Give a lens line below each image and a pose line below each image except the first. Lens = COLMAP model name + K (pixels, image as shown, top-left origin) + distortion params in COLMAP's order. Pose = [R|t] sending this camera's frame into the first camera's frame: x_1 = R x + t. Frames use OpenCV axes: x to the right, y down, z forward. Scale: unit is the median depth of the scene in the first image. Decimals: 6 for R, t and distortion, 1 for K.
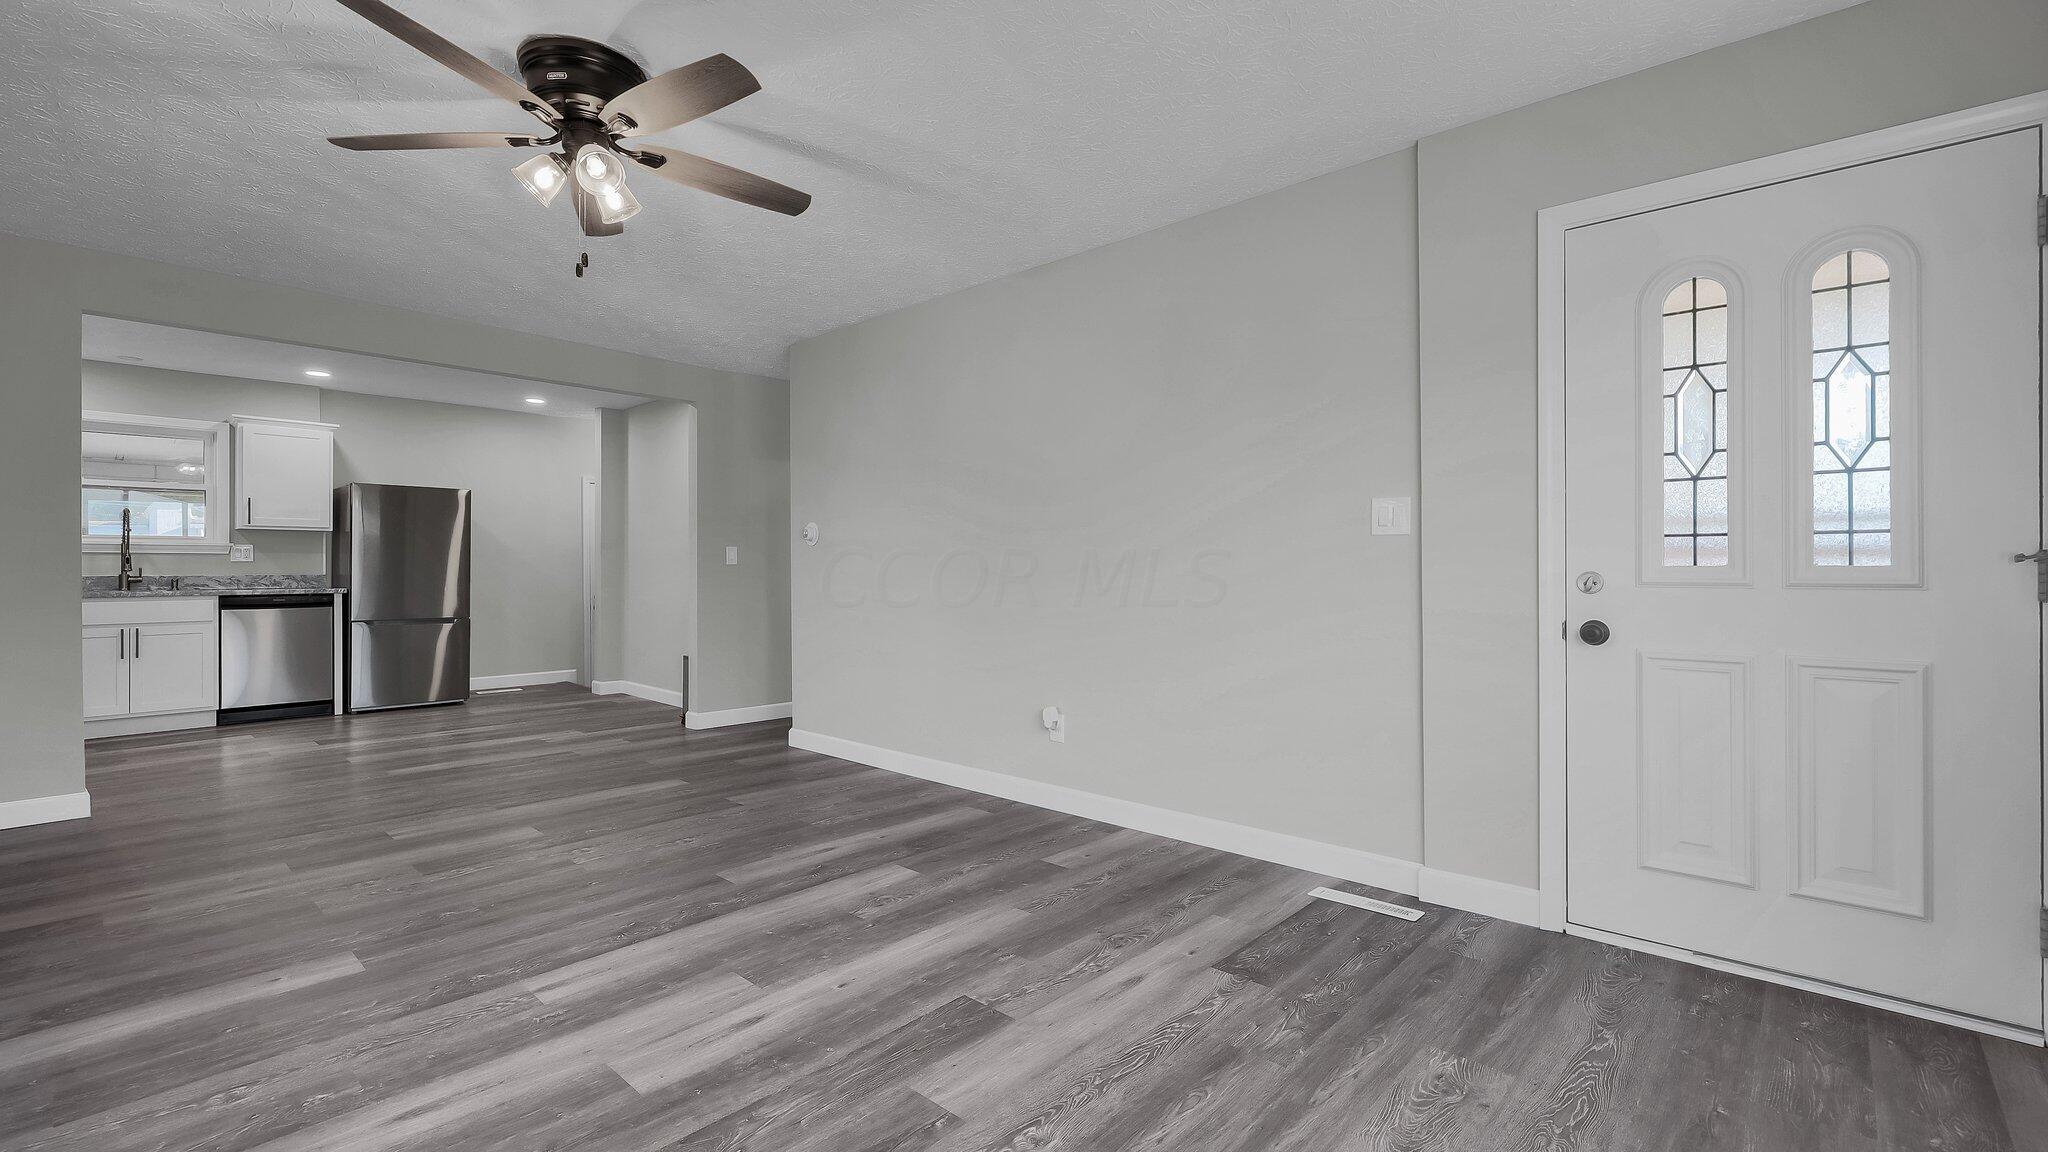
lens RADIAL K [[884.2, 0, 1020.6], [0, 884.2, 565.3], [0, 0, 1]] dist [-0.013062, 0.000002]
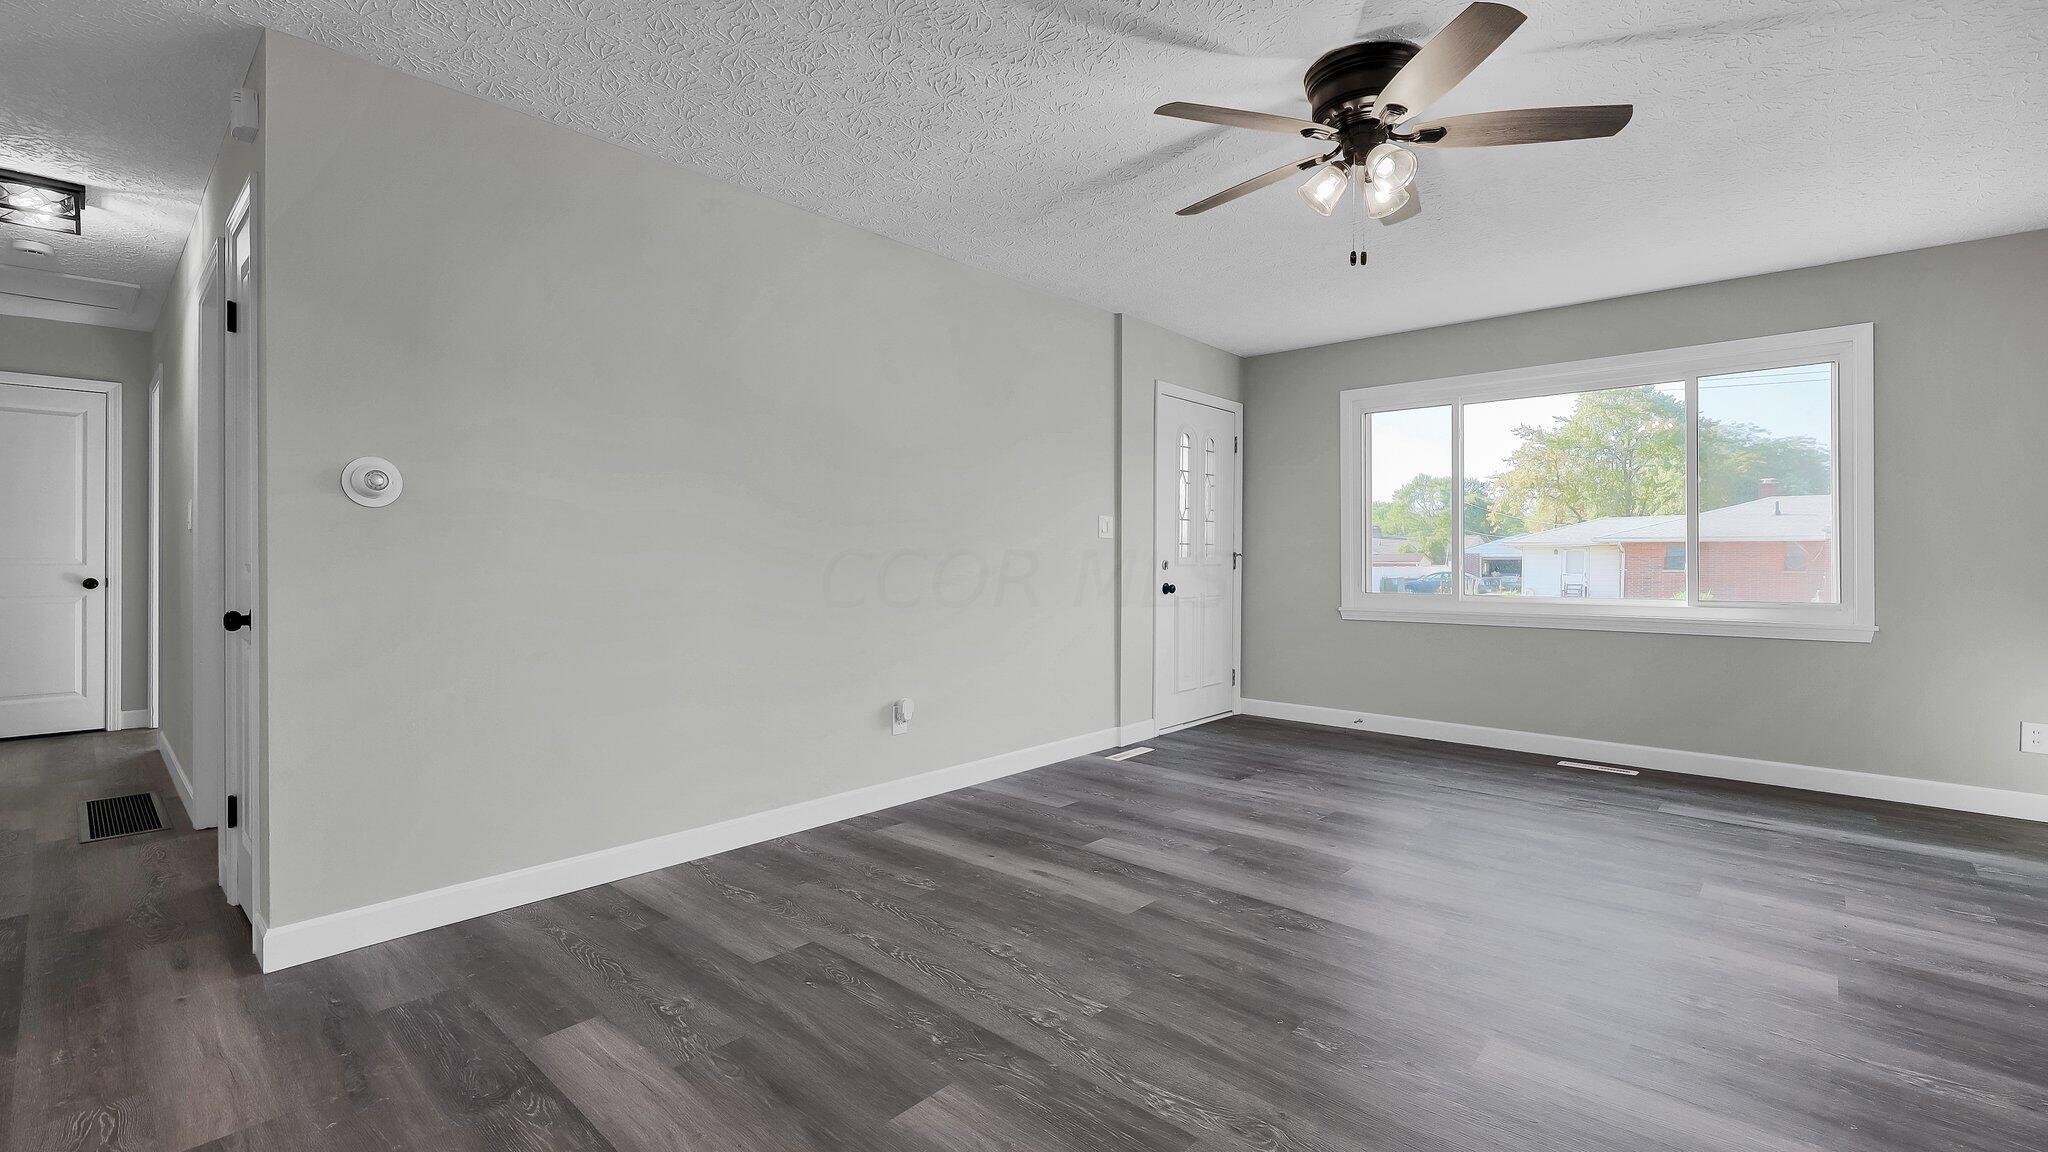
lens RADIAL K [[884.2, 0, 1019.8], [0, 884.2, 567.0], [0, 0, 1]] dist [-0.013062, 0.000002]
pose [[0.002198, -0.013120, 0.999912, -1.185271], [-0.002373, 0.999911, 0.013125, -0.001686], [-0.999995, -0.002402, 0.002167, 1.084110]]
